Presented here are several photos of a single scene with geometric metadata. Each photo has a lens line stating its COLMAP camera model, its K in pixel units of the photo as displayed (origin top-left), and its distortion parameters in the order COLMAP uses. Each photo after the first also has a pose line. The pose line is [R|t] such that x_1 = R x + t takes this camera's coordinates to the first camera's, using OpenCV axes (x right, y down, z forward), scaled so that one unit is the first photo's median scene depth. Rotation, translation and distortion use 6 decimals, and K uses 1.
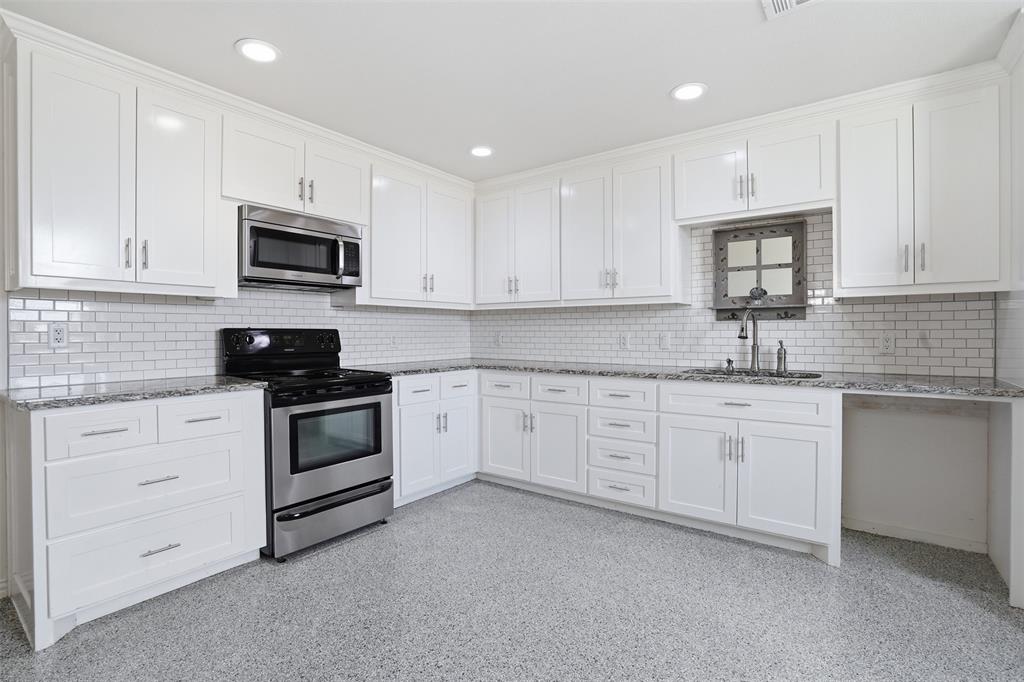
lens RADIAL K [[489.8, 0, 514.2], [0, 489.8, 334.0], [0, 0, 1]] dist [-0.019042, 0.004855]
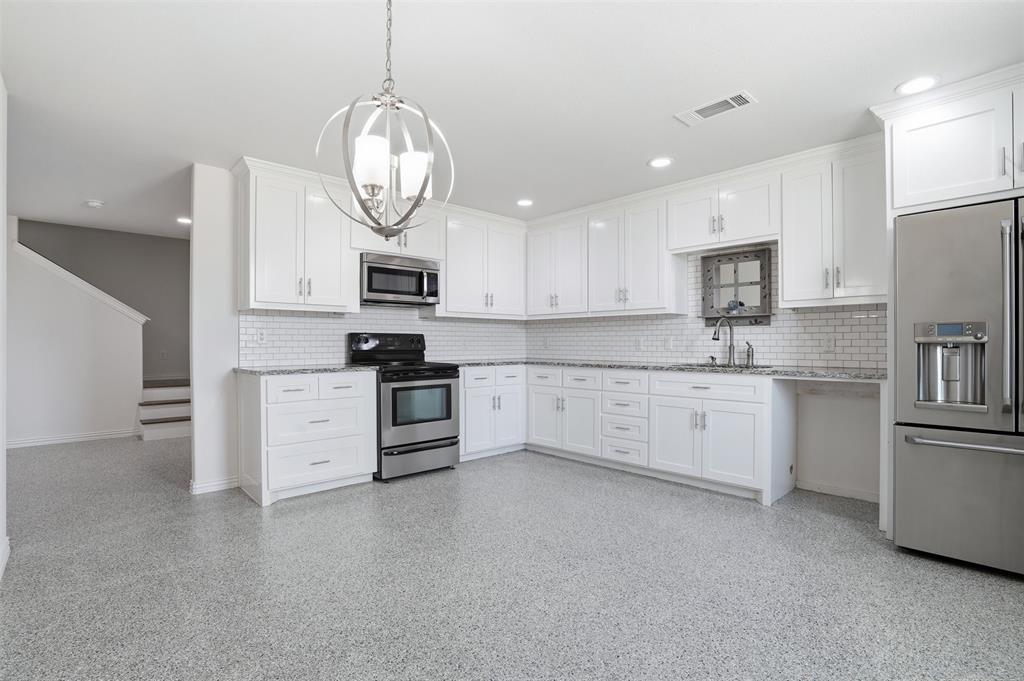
lens RADIAL K [[489.8, 0, 514.0], [0, 489.8, 342.2], [0, 0, 1]] dist [-0.019042, 0.004855]
pose [[0.983695, 0.000960, -0.179844, 0.166902], [-0.001823, 0.999988, -0.004633, 0.021921], [0.179837, 0.004885, 0.983684, -0.381293]]
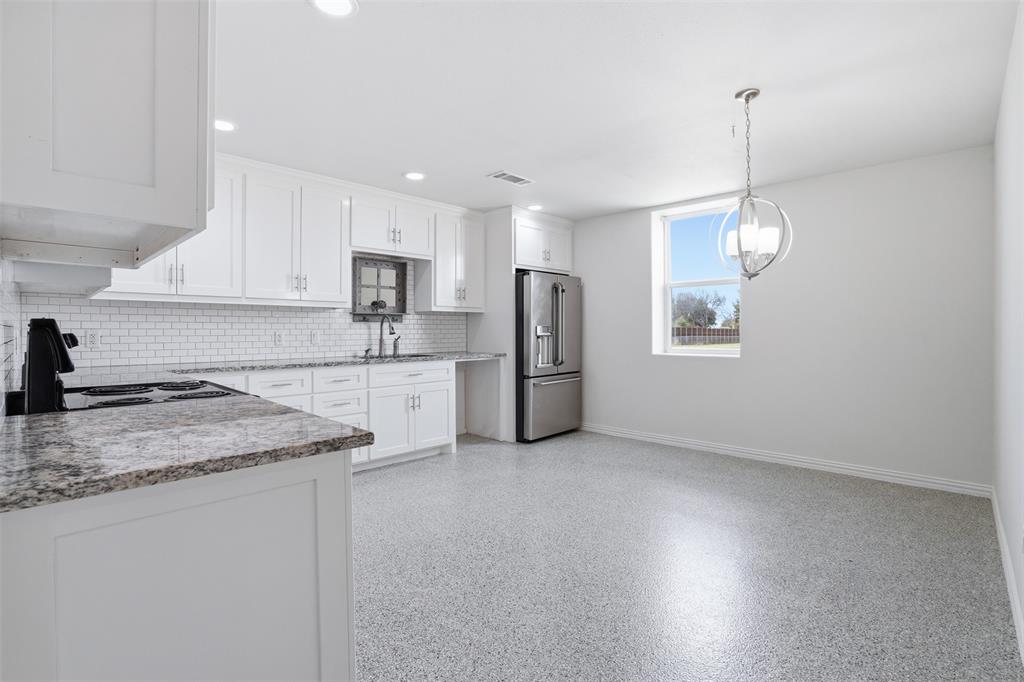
lens RADIAL K [[489.8, 0, 514.1], [0, 489.8, 334.0], [0, 0, 1]] dist [-0.019042, 0.004855]
pose [[0.133289, -0.002822, 0.991073, -0.976836], [0.008090, 0.999966, 0.001759, 0.008737], [-0.991044, 0.007783, 0.133307, 0.407573]]
